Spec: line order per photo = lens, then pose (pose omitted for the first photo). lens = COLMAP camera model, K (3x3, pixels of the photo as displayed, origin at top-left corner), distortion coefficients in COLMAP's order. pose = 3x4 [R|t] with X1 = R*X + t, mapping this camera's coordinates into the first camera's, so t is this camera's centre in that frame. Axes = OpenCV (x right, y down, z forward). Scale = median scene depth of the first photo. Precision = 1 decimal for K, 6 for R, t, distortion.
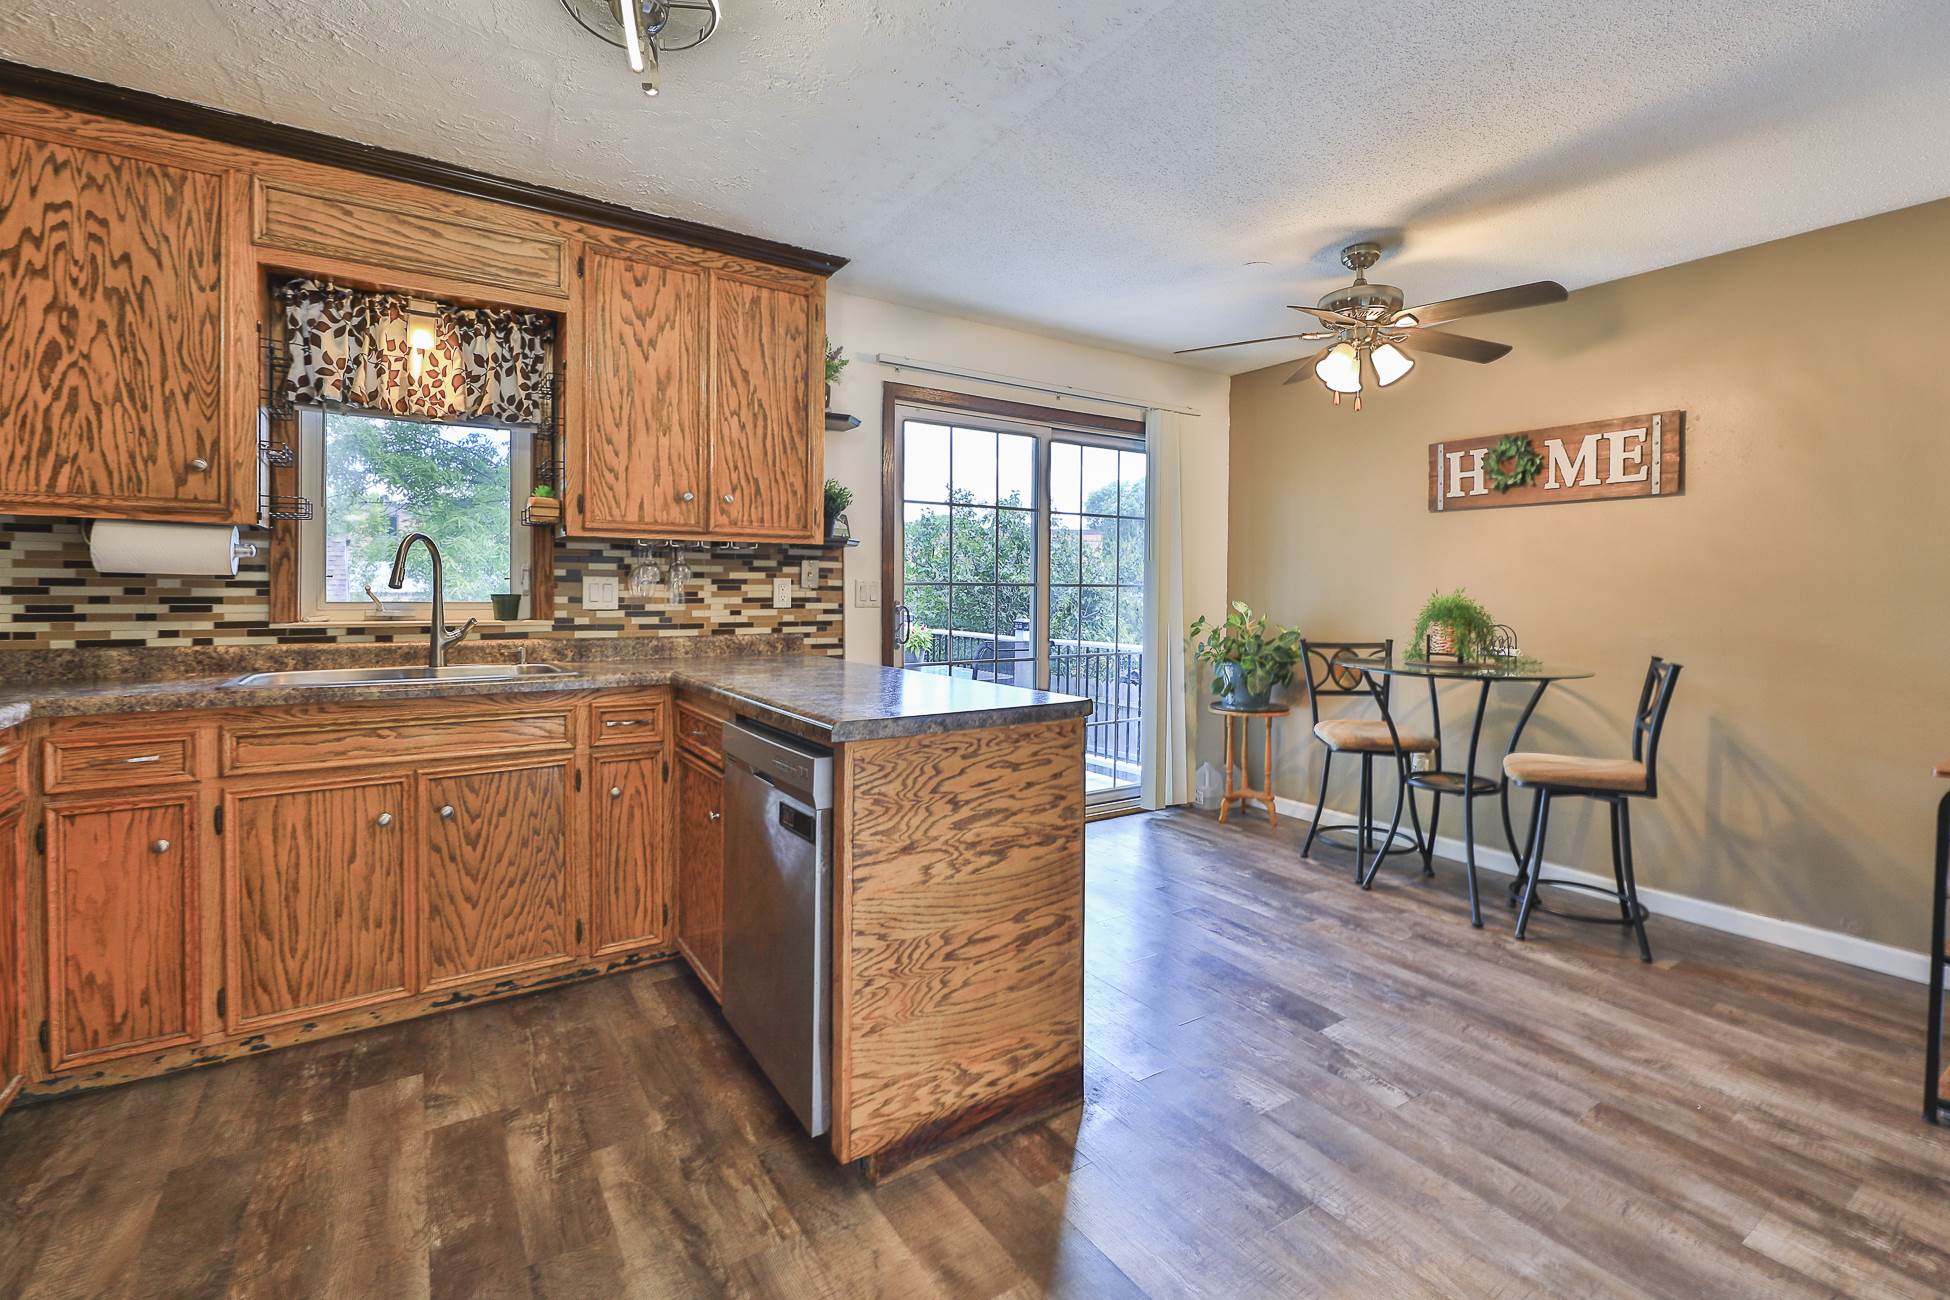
lens RADIAL K [[862.0, 0, 995.5], [0, 862.0, 604.5], [0, 0, 1]] dist [-0.000612, -0.000051]
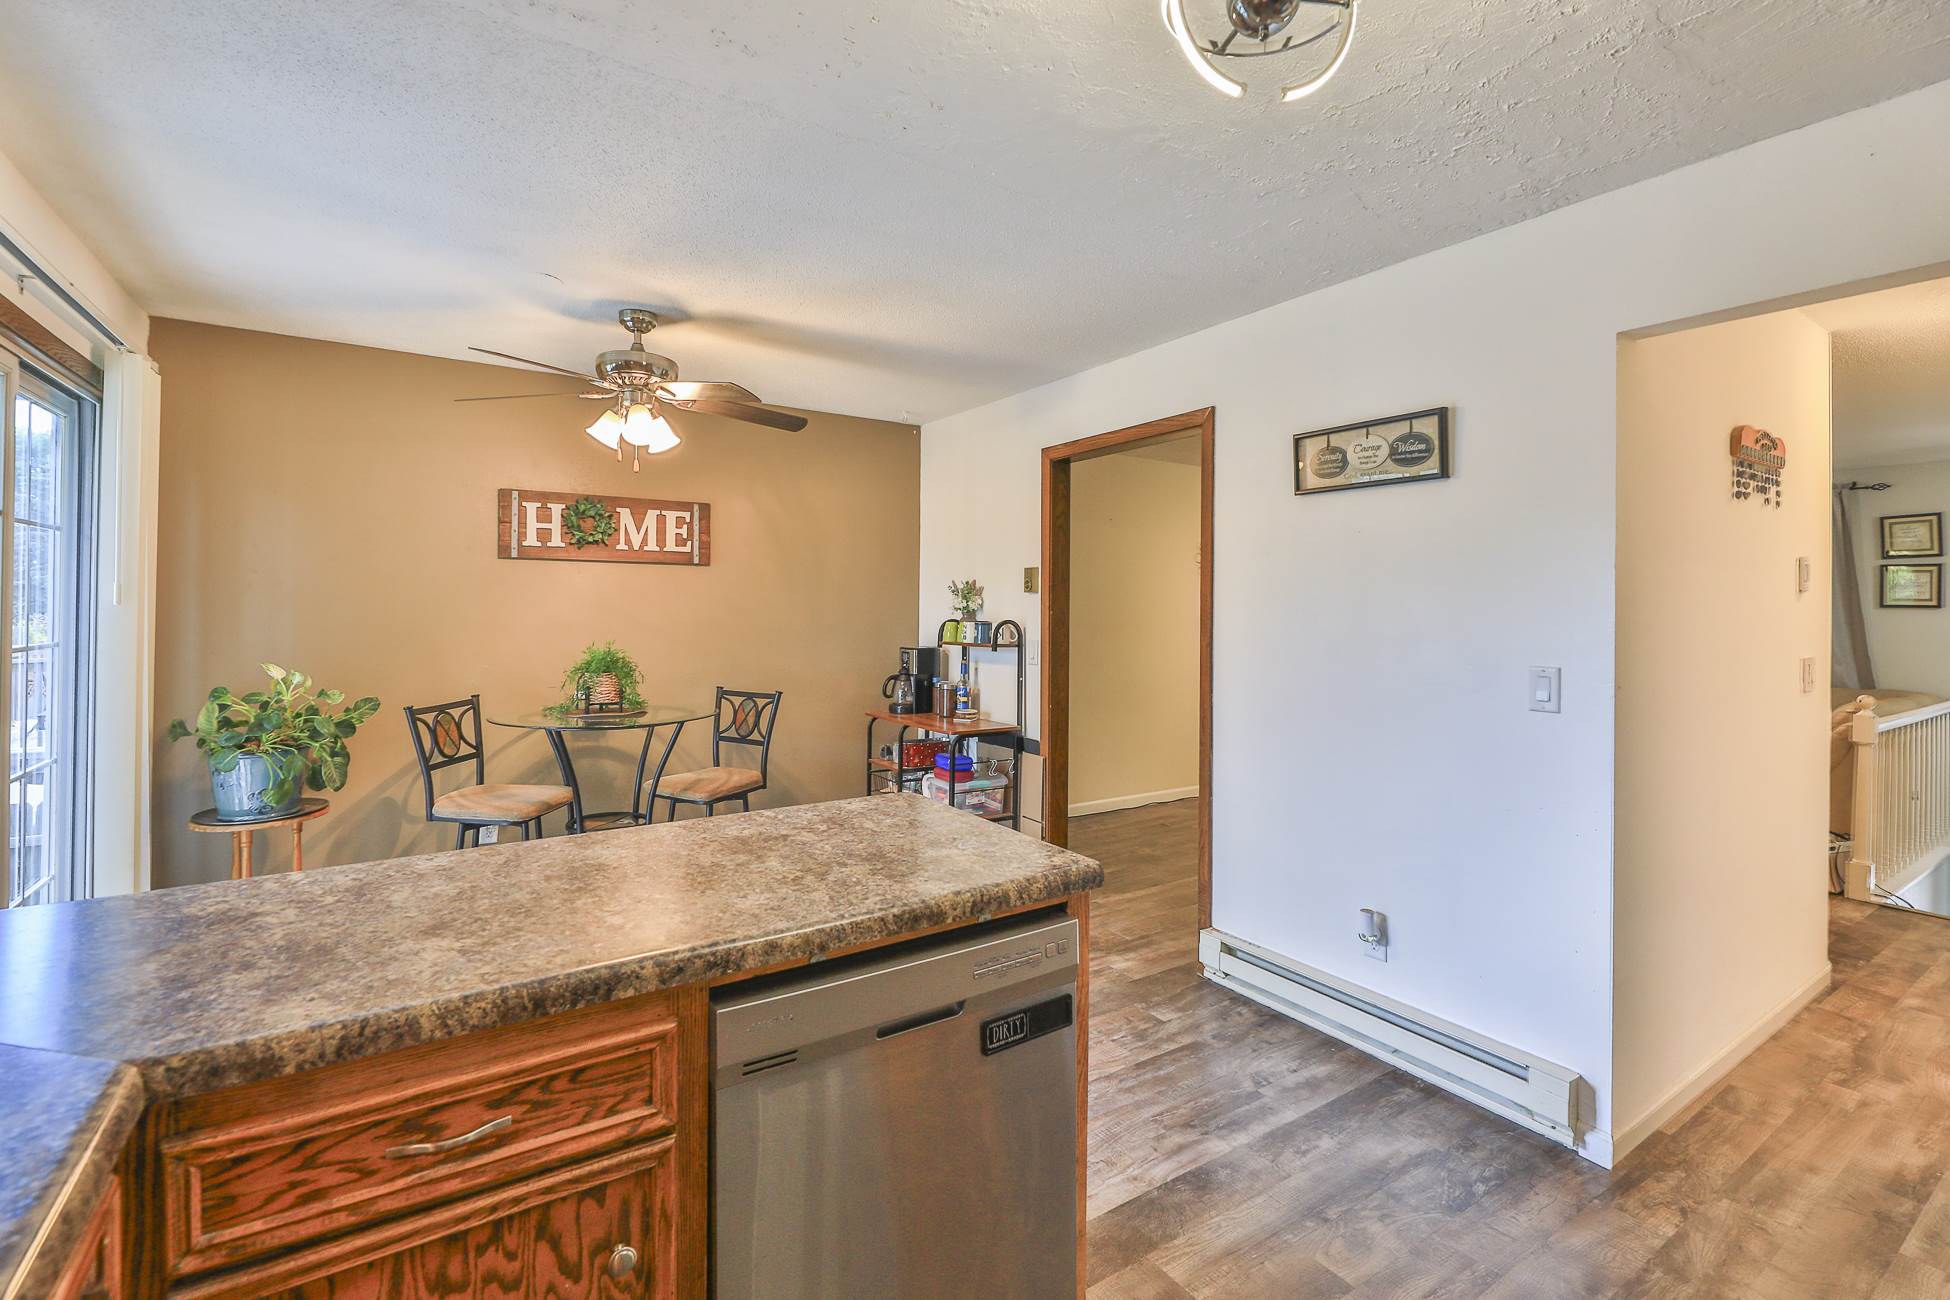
lens RADIAL K [[862.0, 0, 982.6], [0, 862.0, 596.5], [0, 0, 1]] dist [-0.000612, -0.000051]
pose [[0.008077, 0.006159, 0.999948, -0.512337], [0.008051, 0.999948, -0.006224, -0.060921], [-0.999935, 0.008100, 0.008027, 0.508841]]
